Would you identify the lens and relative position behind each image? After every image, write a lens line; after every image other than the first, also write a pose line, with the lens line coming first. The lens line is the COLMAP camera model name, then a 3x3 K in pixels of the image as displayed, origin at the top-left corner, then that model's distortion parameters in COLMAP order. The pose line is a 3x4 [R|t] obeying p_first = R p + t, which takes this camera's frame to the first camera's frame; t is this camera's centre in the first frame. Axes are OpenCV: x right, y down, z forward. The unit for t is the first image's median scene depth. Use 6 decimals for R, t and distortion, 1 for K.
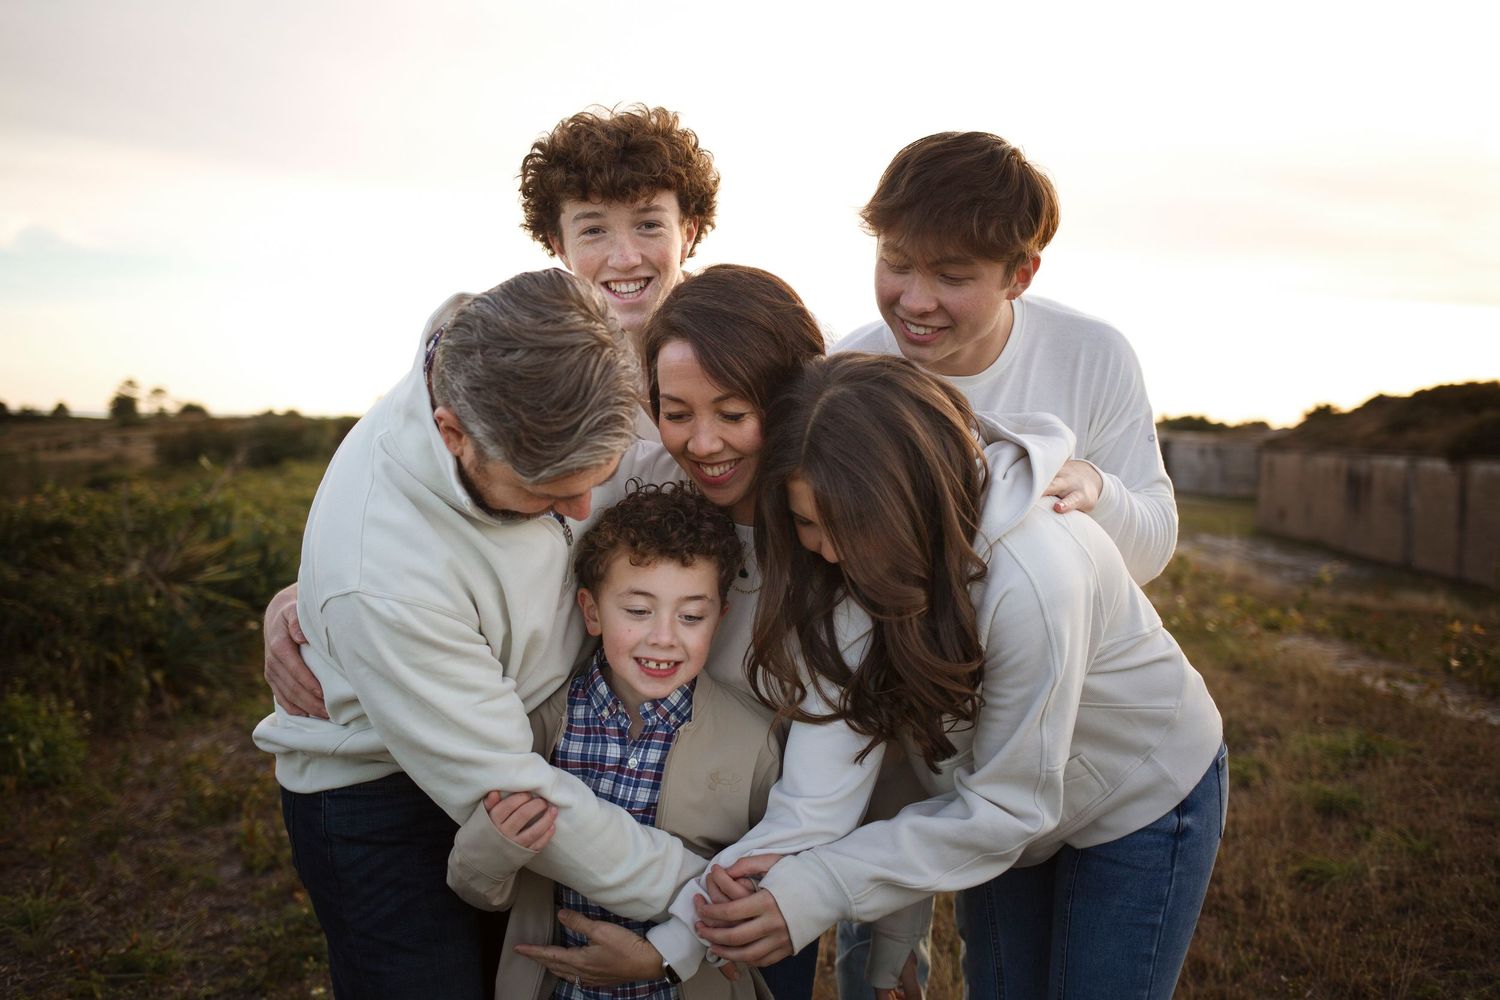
lens RADIAL K [[1430.8, 0, 750.0], [0, 1430.8, 500.0], [0, 0, 1]] dist [-0.093474, 0.075398]
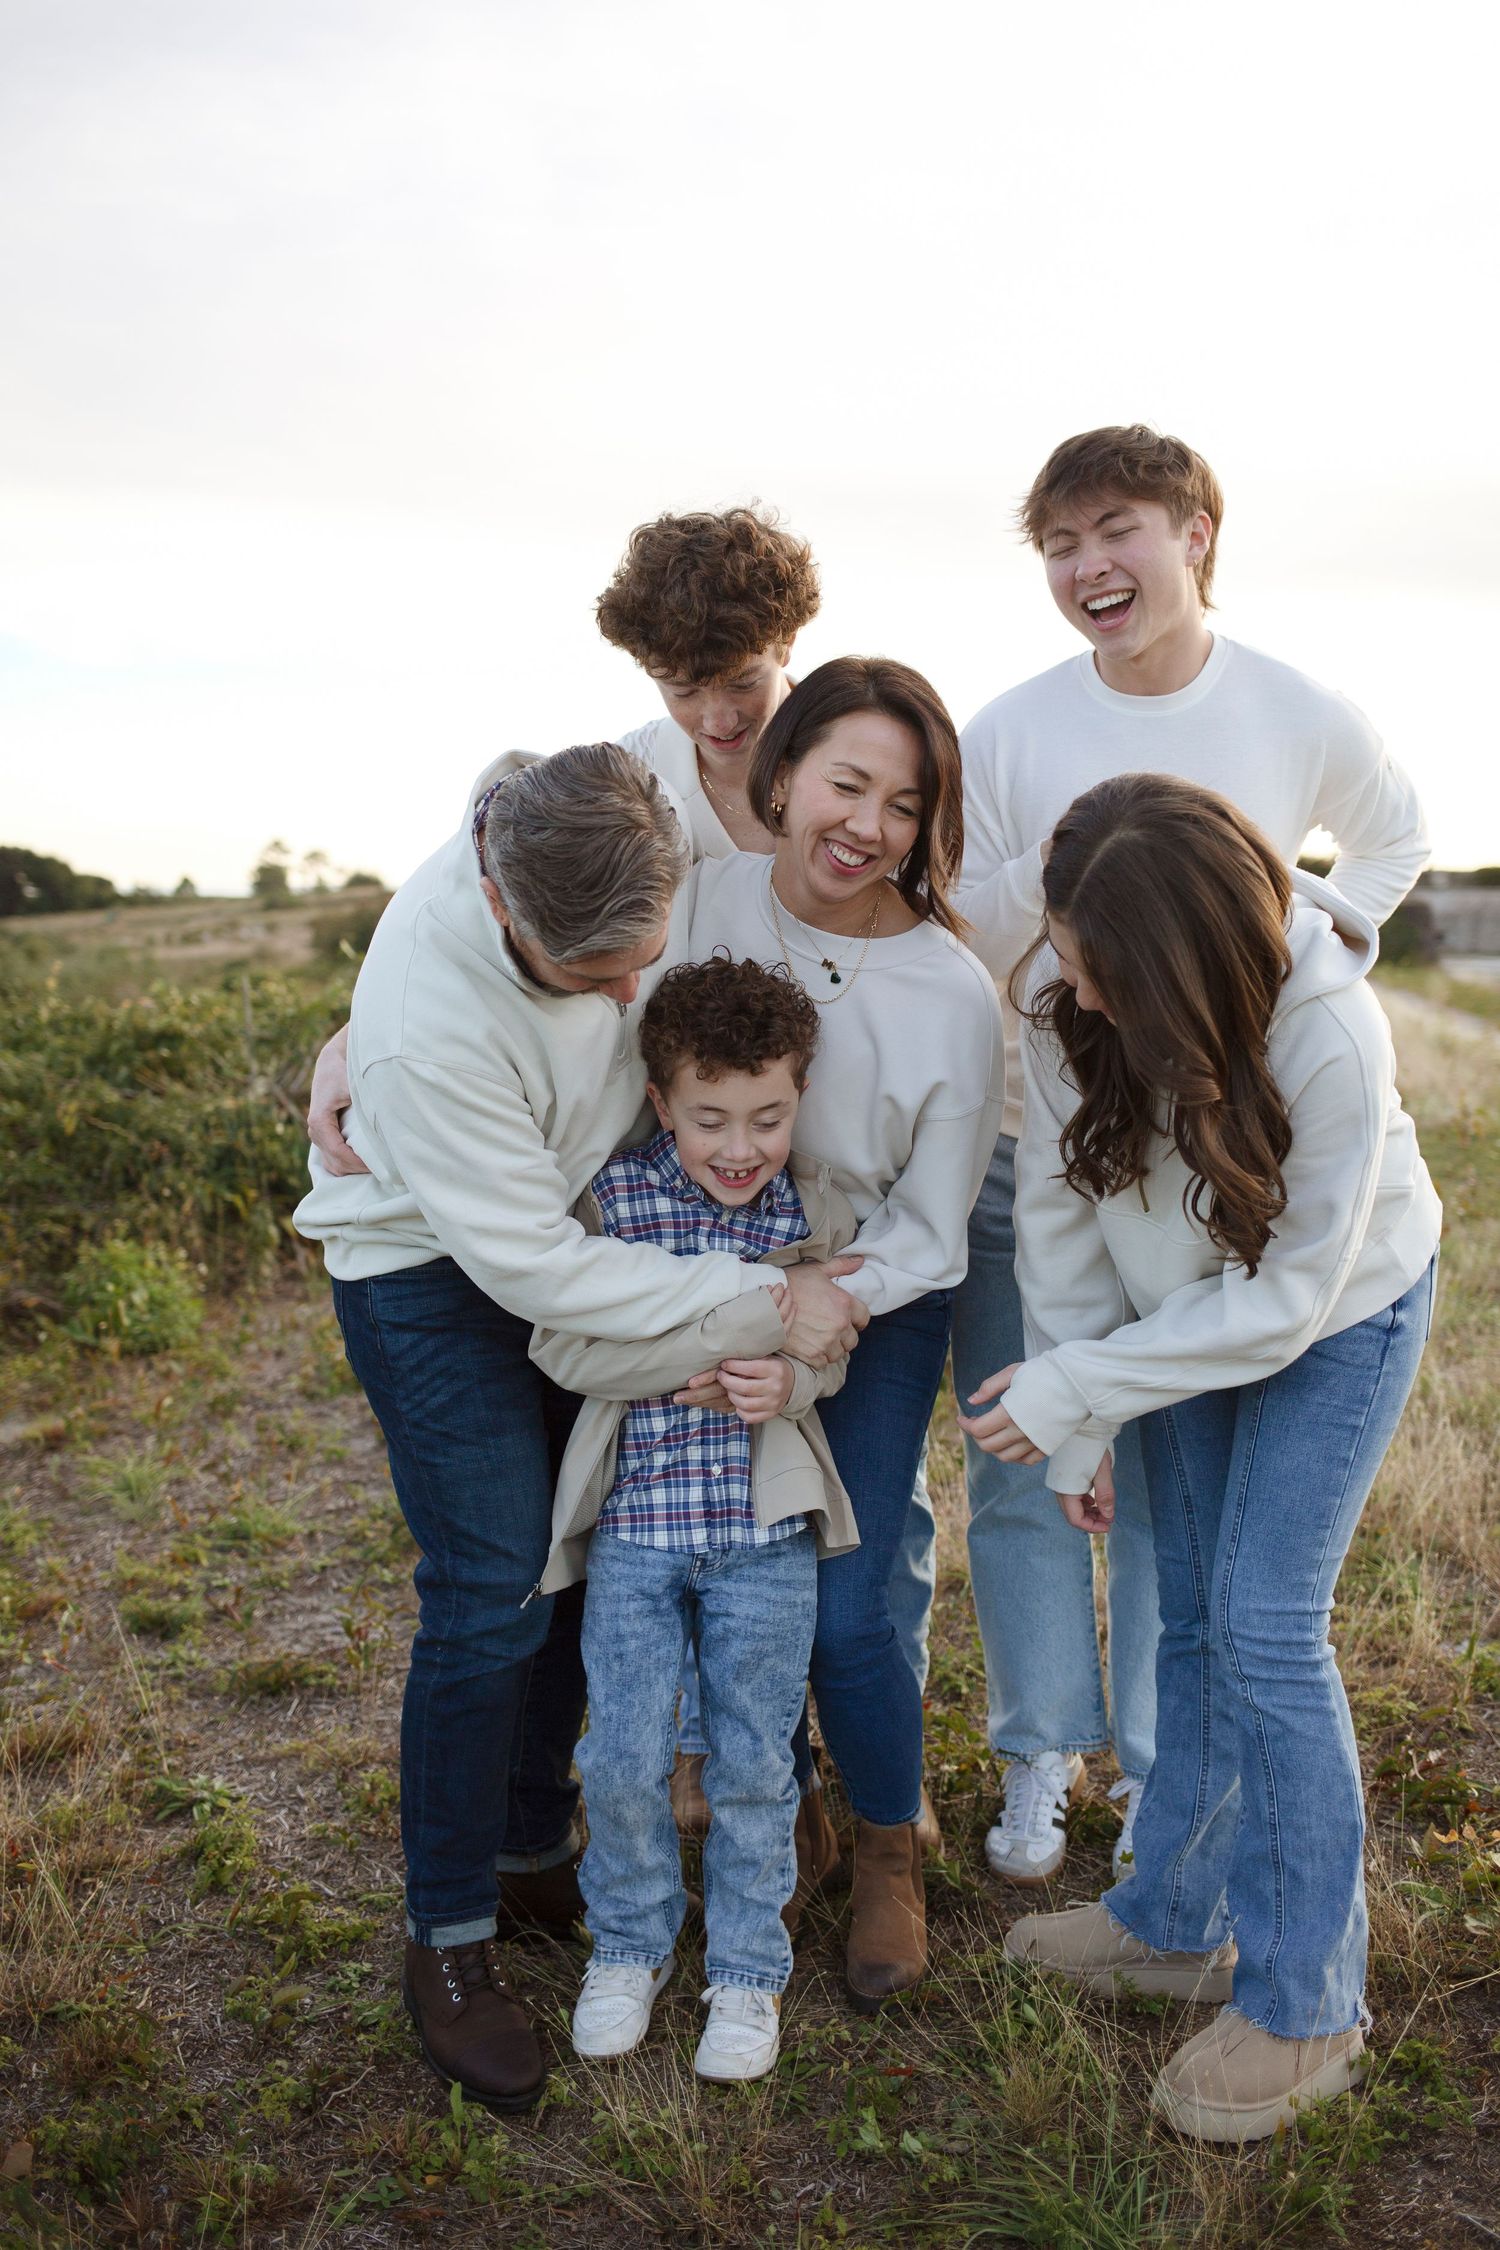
lens RADIAL K [[2146.1, 0, 750.0], [0, 2146.1, 1125.0], [0, 0, 1]] dist [-0.093474, 0.075398]
pose [[0.980180, -0.001757, -0.198100, 0.072715], [0.012971, 0.998384, 0.055322, 0.008853], [0.197683, -0.056795, 0.978619, -0.118876]]
